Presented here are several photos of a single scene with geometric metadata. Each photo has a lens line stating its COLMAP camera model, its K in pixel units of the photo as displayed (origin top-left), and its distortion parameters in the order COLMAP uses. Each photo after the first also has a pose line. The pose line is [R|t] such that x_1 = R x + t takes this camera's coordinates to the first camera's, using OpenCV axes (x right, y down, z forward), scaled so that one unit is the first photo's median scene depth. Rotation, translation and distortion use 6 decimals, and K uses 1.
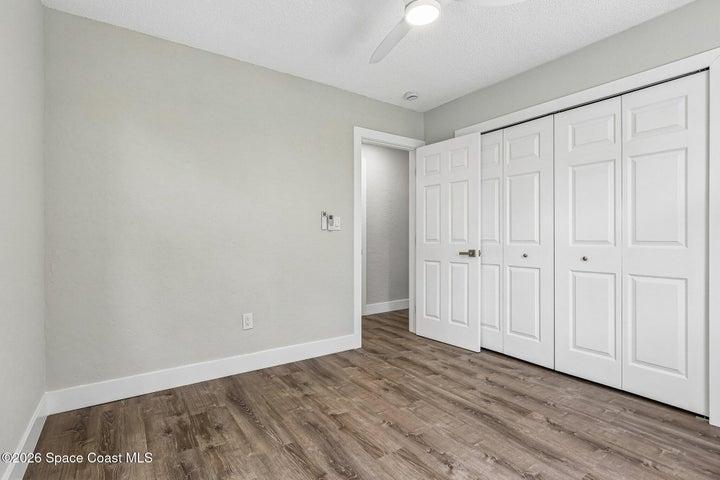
lens RADIAL K [[348.4, 0, 360.0], [0, 348.4, 240.0], [0, 0, 1]] dist [-0.001820, -0.000111]
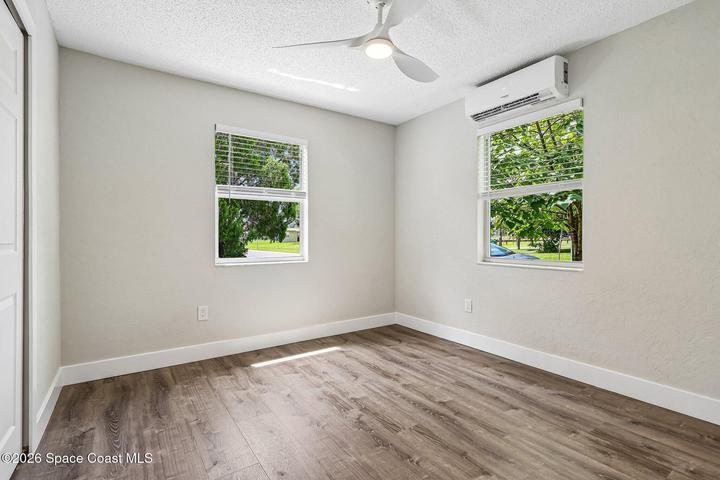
lens RADIAL K [[348.4, 0, 360.0], [0, 348.4, 240.0], [0, 0, 1]] dist [-0.001820, -0.000111]
pose [[-0.999996, 0.002462, 0.001579, 0.267709], [0.002479, 0.999940, 0.010624, -0.012068], [-0.001553, 0.010628, -0.999942, 2.403412]]
